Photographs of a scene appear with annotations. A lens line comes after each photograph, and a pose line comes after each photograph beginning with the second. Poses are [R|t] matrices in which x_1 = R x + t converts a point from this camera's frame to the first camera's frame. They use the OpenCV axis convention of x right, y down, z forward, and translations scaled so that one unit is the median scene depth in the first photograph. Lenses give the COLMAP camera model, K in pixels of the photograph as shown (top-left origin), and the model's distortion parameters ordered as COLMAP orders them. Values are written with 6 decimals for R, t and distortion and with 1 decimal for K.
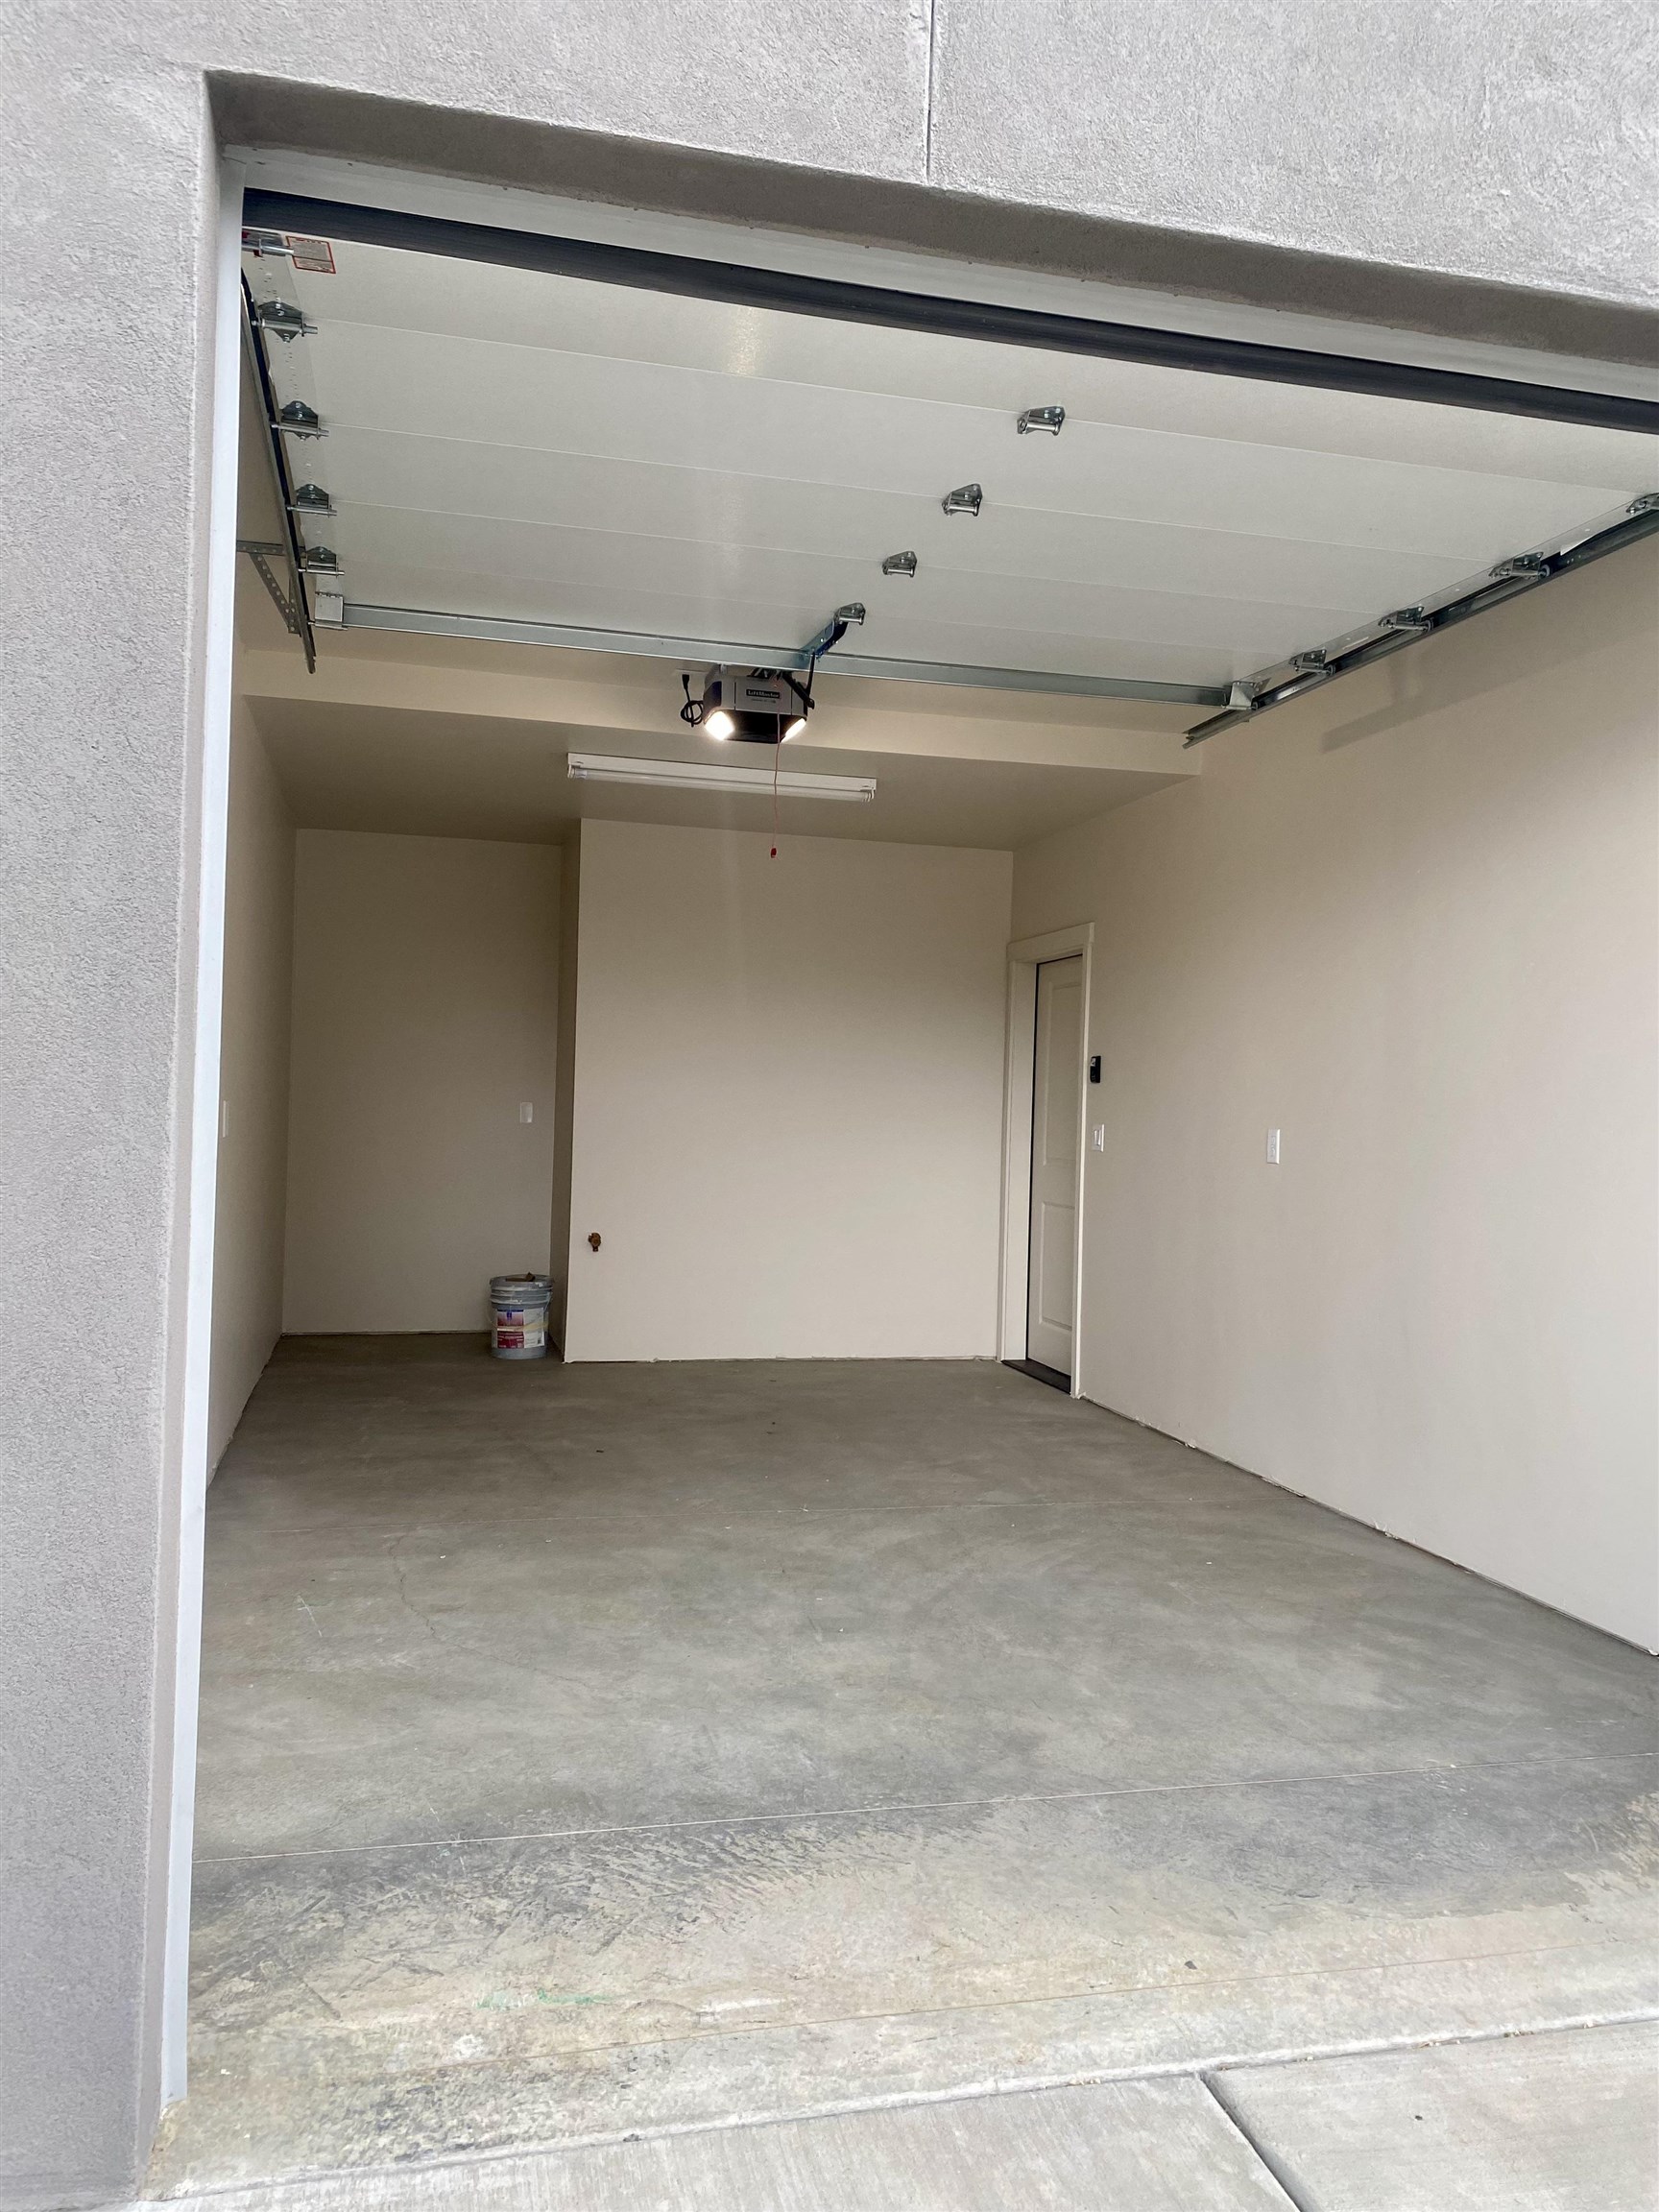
lens RADIAL K [[2057.4, 0, 829.5], [0, 2057.4, 1106.0], [0, 0, 1]] dist [-0.001371, 0.001648]
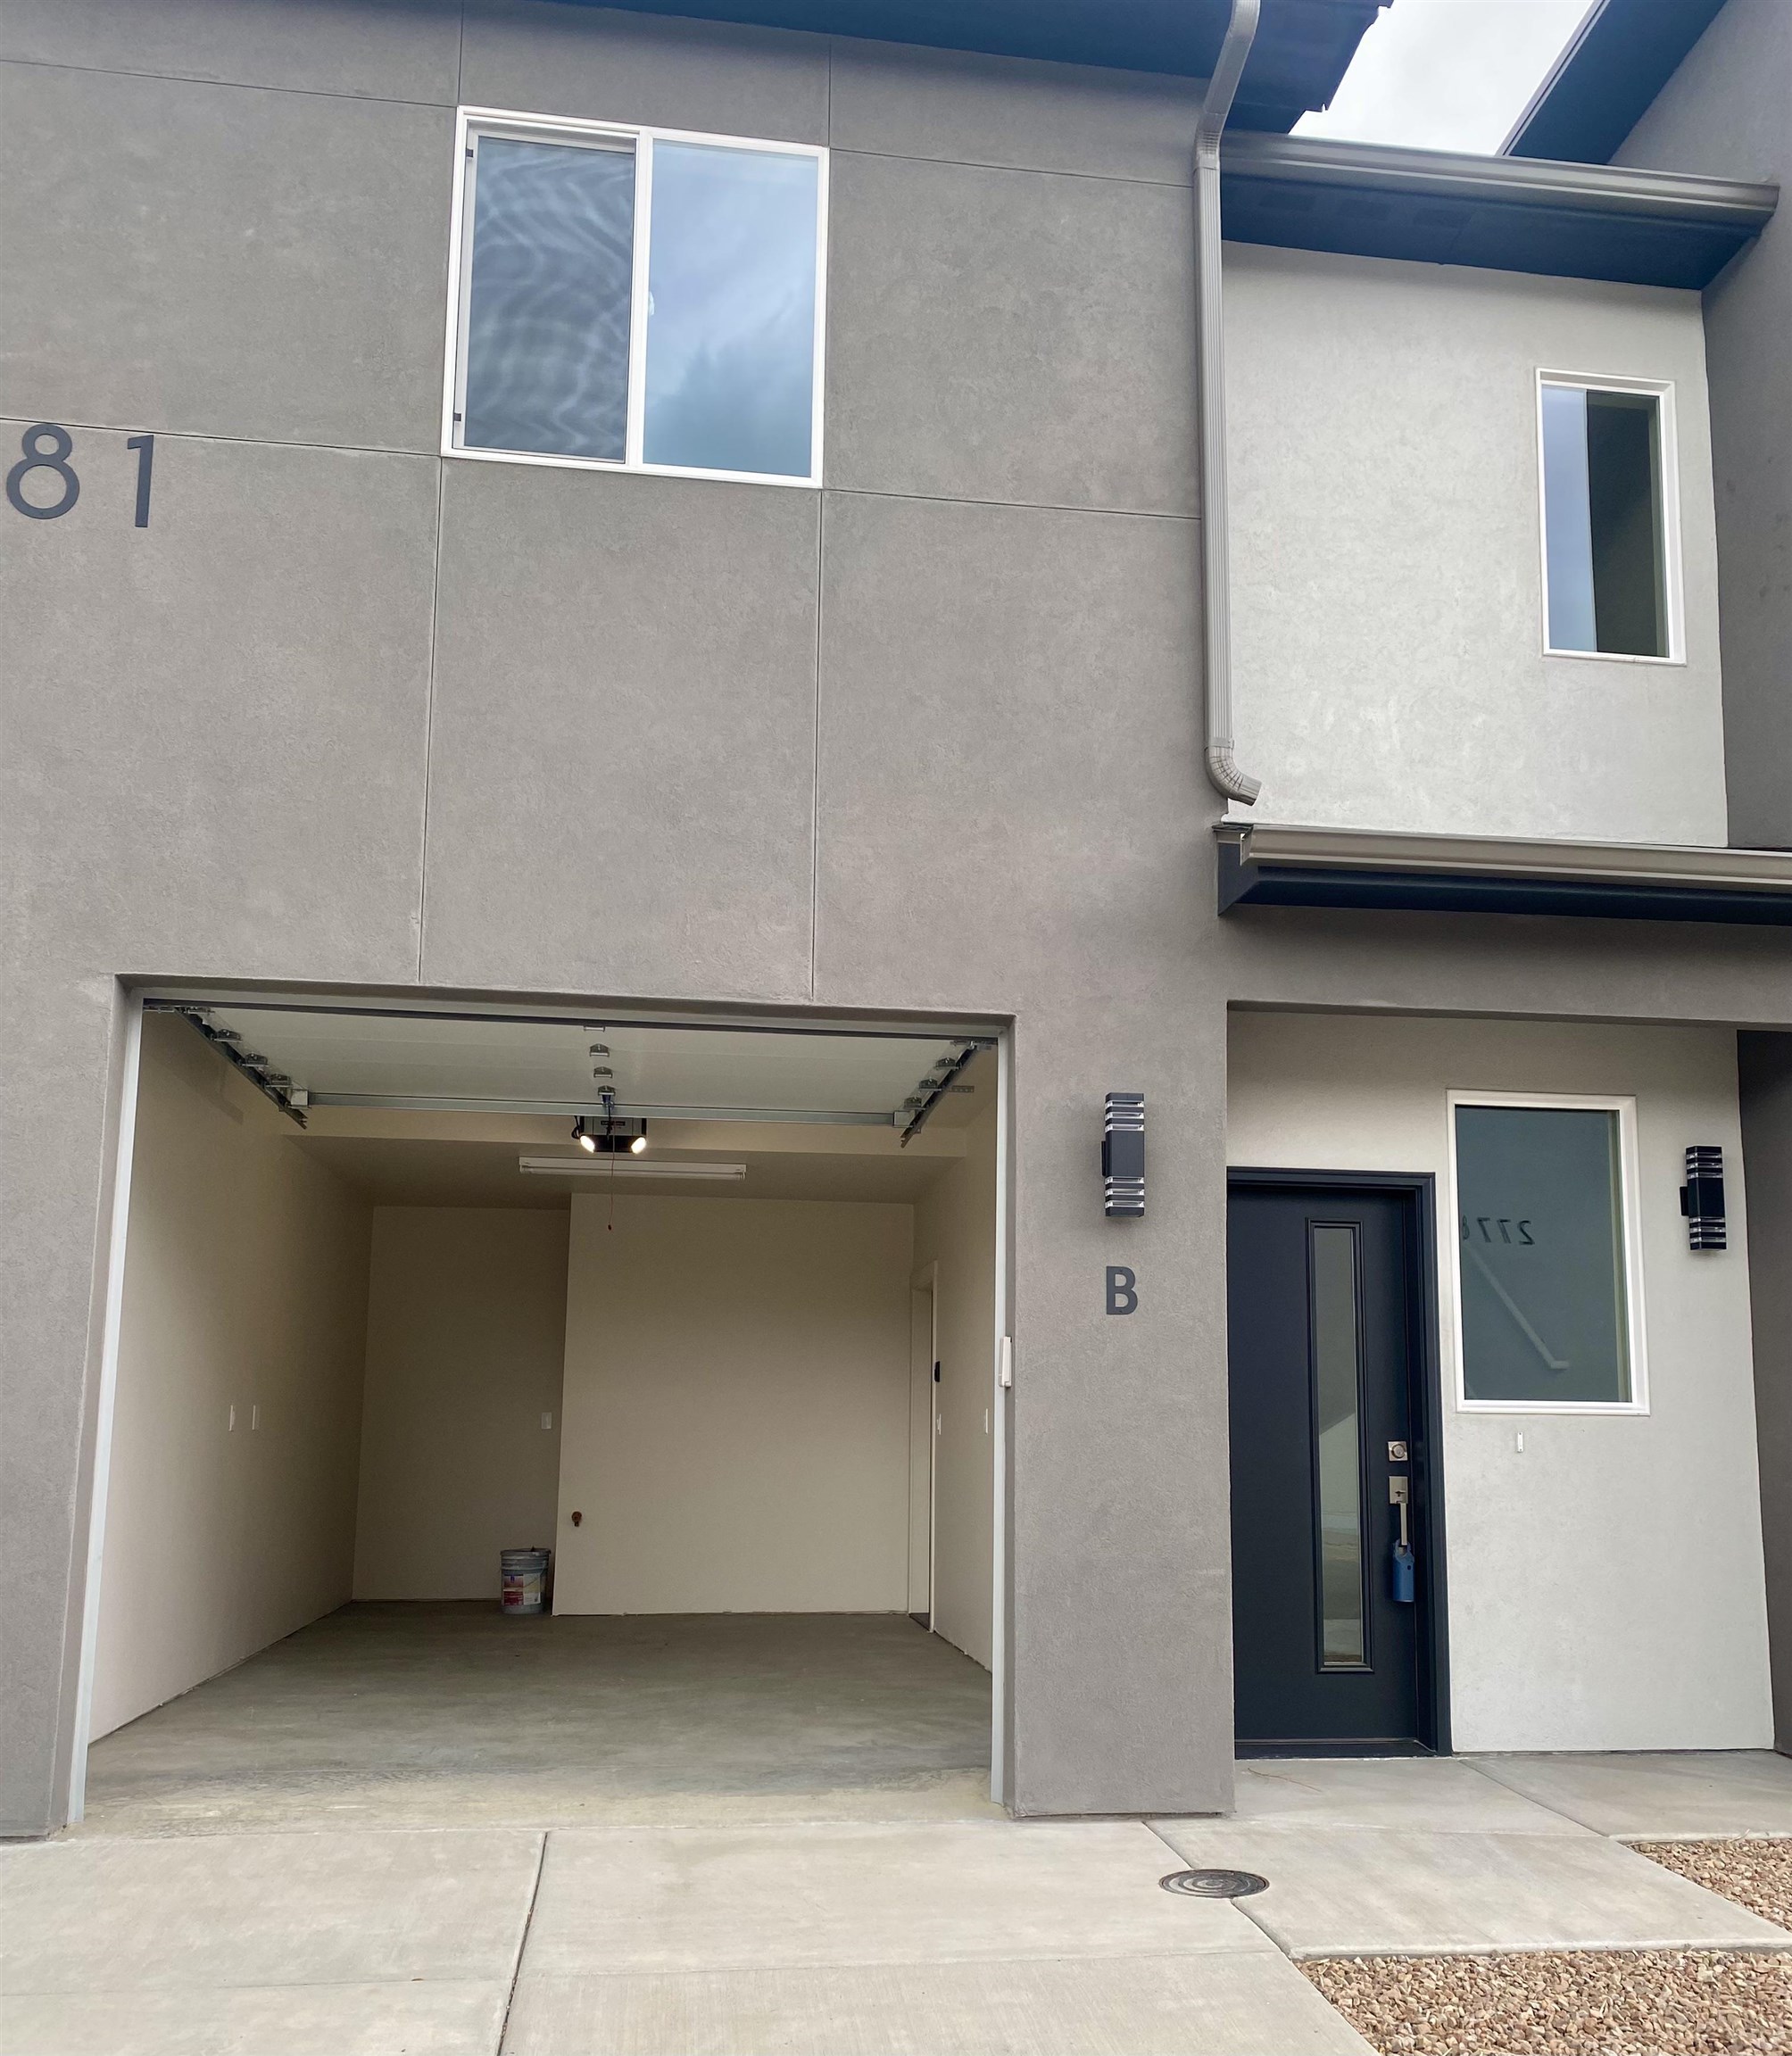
lens RADIAL K [[2123.9, 0, 896.0], [0, 2123.9, 1028.0], [0, 0, 1]] dist [-0.040852, 0.010909]
pose [[0.996450, -0.035723, -0.076232, 0.641099], [0.020684, 0.981636, -0.189637, 0.064173], [0.081606, 0.187387, 0.978890, -1.106036]]
